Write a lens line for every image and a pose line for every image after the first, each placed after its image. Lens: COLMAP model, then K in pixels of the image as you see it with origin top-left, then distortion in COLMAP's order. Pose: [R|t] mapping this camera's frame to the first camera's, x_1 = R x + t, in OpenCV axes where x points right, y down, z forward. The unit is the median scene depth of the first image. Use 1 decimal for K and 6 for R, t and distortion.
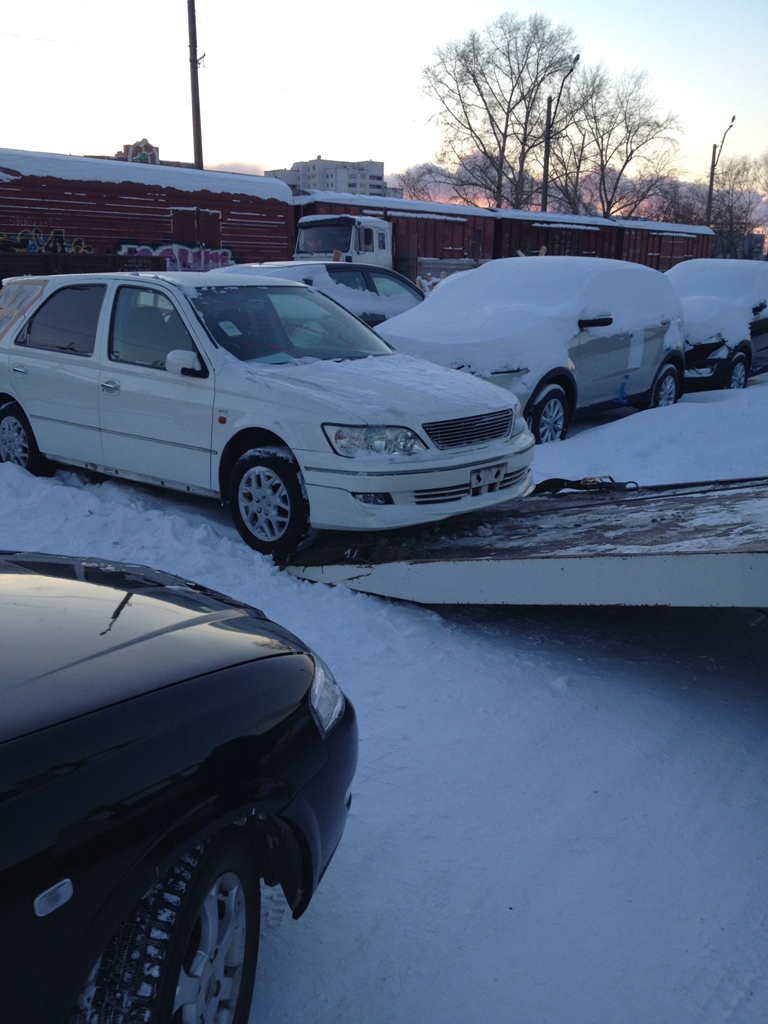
lens RADIAL K [[916.5, 0, 386.5], [0, 916.5, 512.9], [0, 0, 1]] dist [-0.010595, -0.060357]
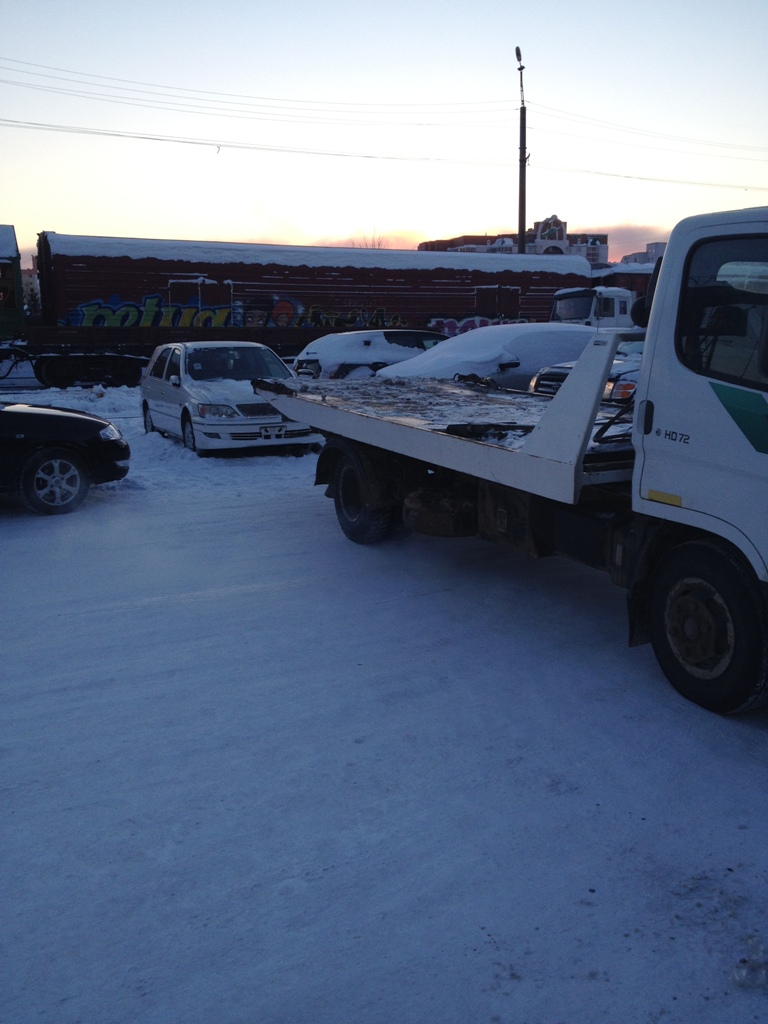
lens RADIAL K [[916.5, 0, 384.3], [0, 916.5, 511.4], [0, 0, 1]] dist [-0.010595, -0.060357]
pose [[0.902331, 0.050527, -0.428072, 0.212701], [-0.080438, 0.995399, -0.052063, 0.040134], [0.423472, 0.081411, 0.902244, -0.137512]]
